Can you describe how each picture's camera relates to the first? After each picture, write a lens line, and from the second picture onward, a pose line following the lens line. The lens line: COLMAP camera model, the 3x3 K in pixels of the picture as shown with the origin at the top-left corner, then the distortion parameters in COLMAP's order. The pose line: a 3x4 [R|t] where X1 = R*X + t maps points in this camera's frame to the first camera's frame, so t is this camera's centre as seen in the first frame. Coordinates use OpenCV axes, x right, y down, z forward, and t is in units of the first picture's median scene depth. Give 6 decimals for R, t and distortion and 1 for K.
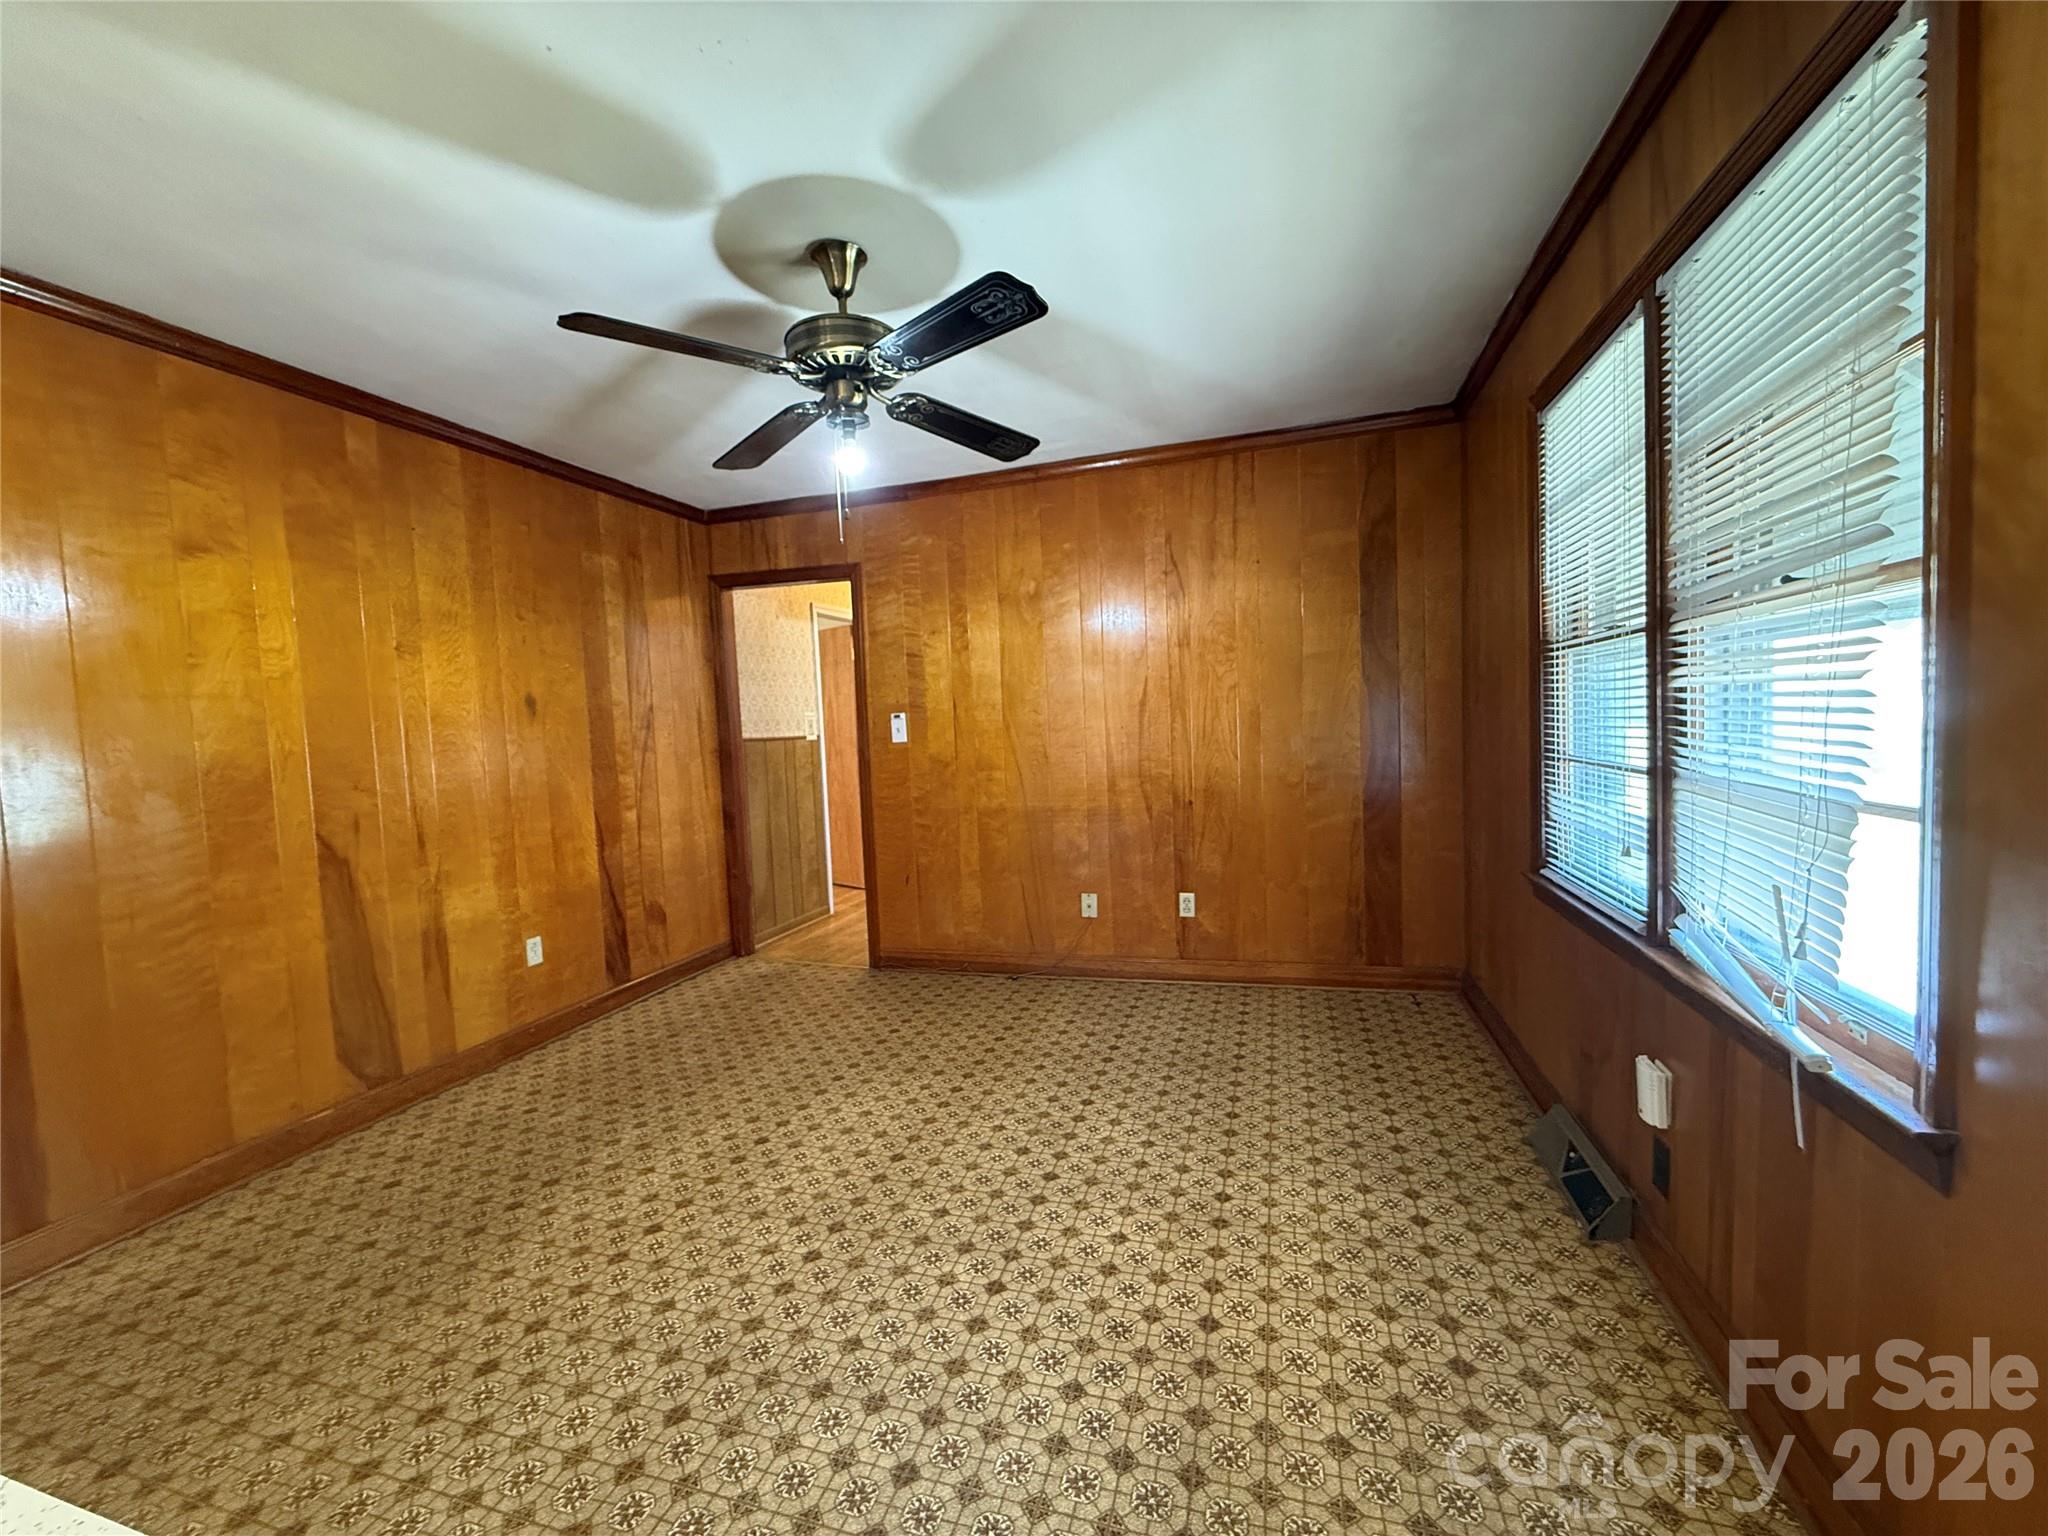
lens RADIAL K [[817.2, 0, 1015.3], [0, 817.2, 770.8], [0, 0, 1]] dist [-0.000864, -0.000022]
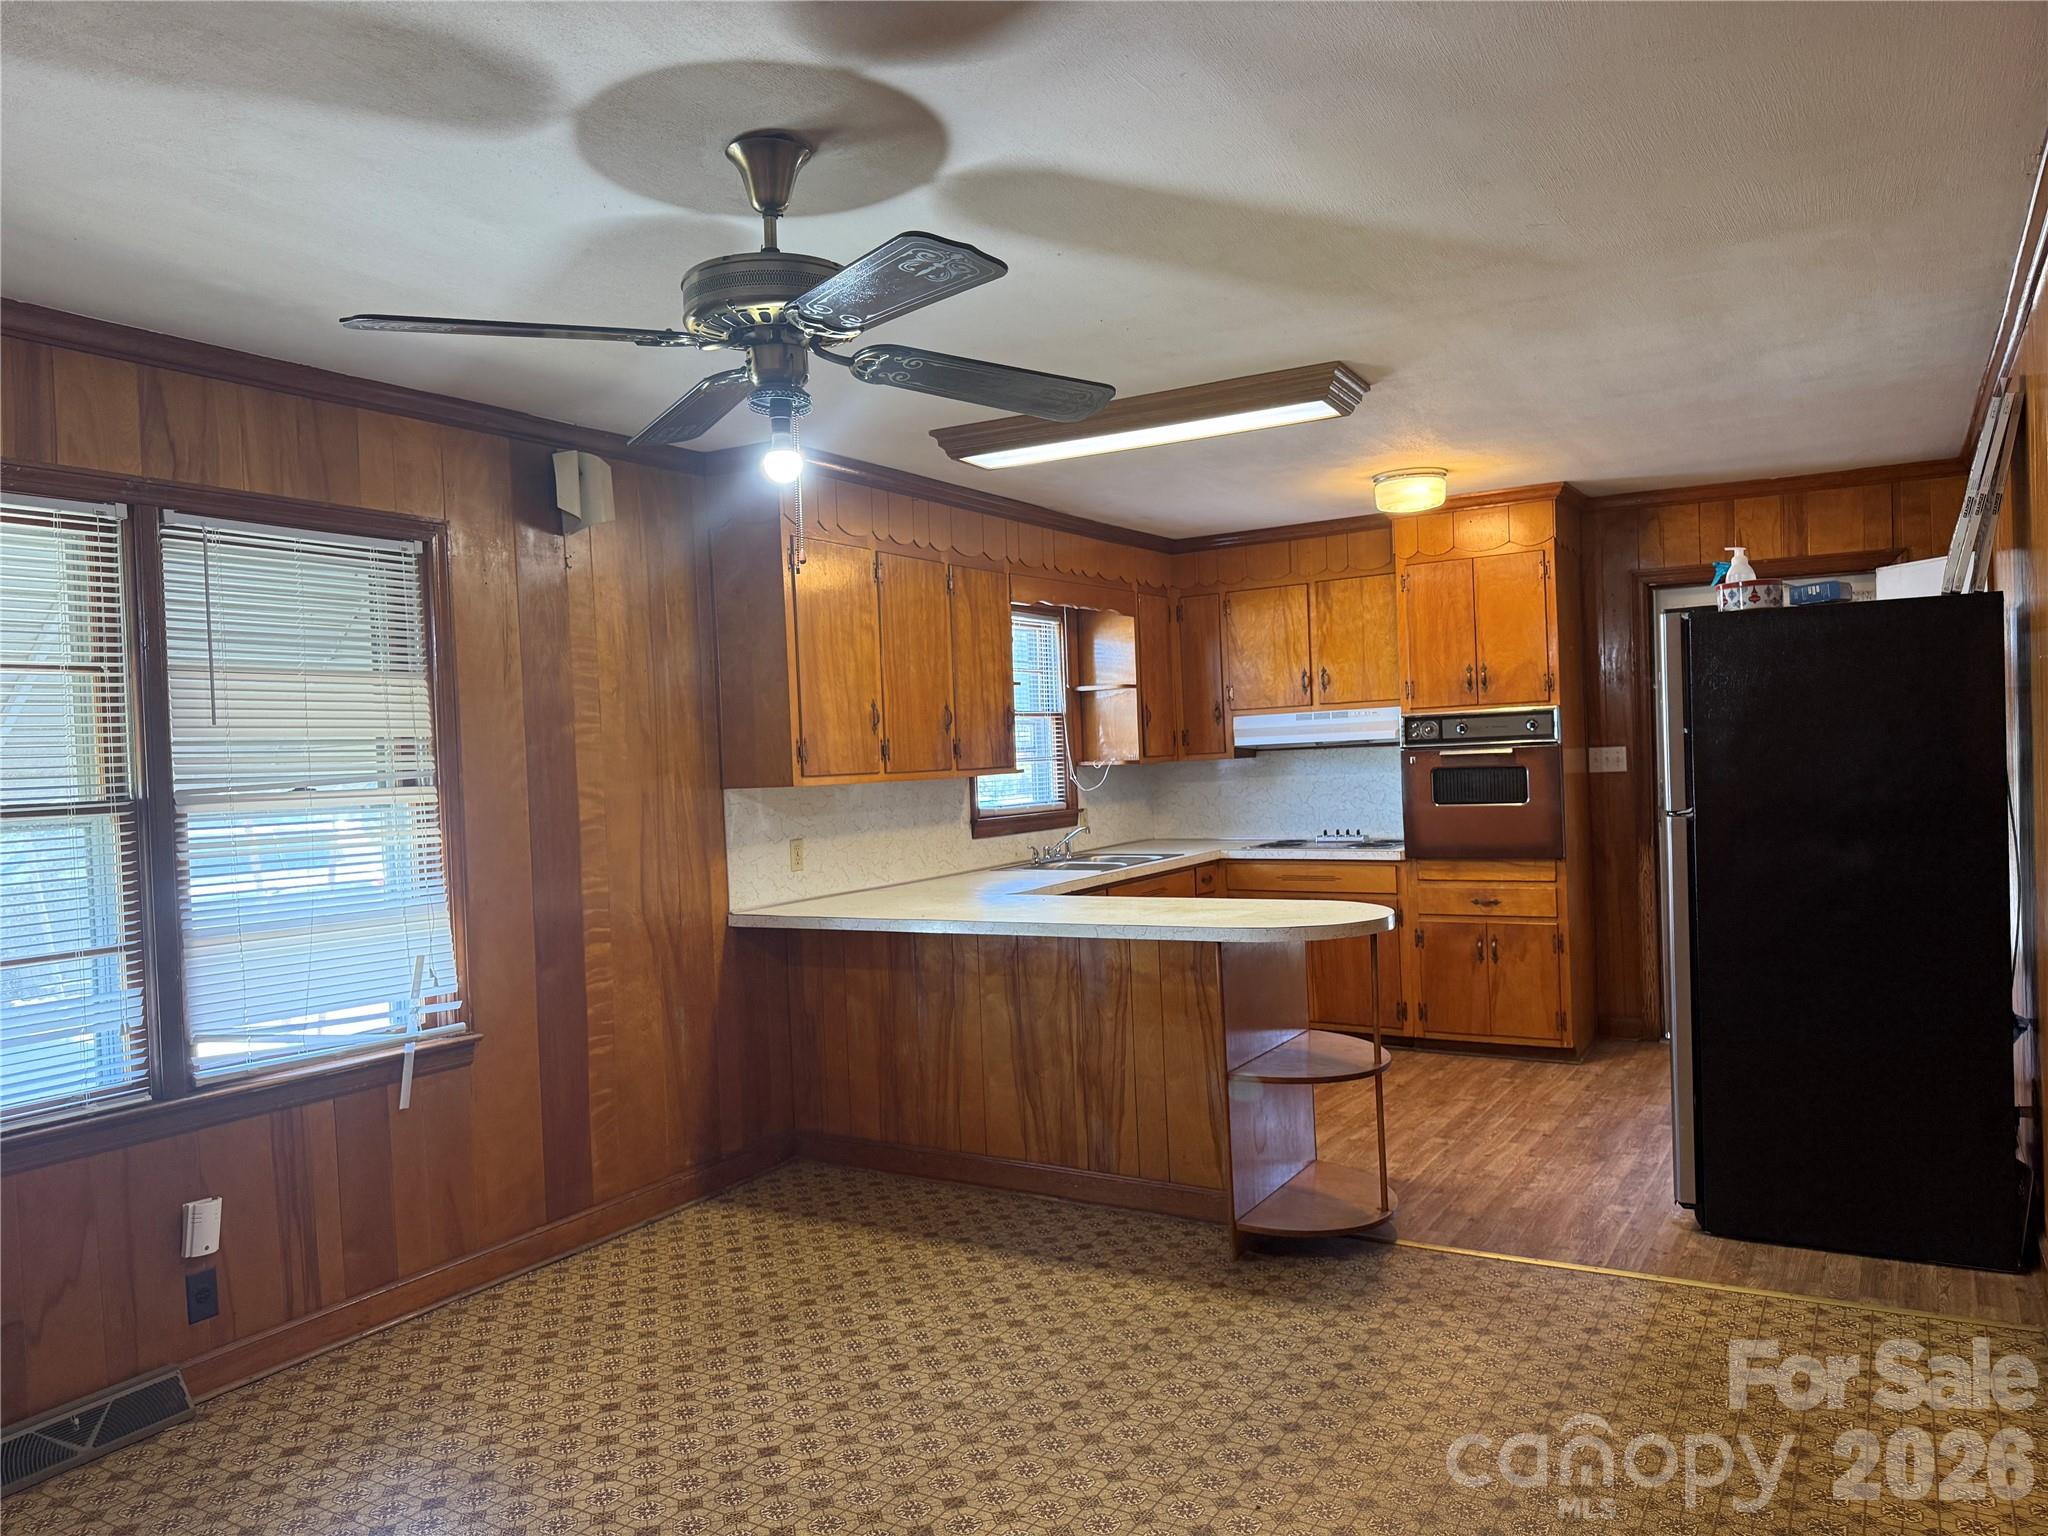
lens RADIAL K [[1440.0, 0, 1017.2], [0, 1440.0, 776.0], [0, 0, 1]] dist [0.093090, -0.000892]
pose [[-0.969803, 0.081475, 0.229878, -0.769550], [0.098332, 0.993168, 0.062834, -0.222694], [-0.223188, 0.083541, -0.971189, 2.566651]]
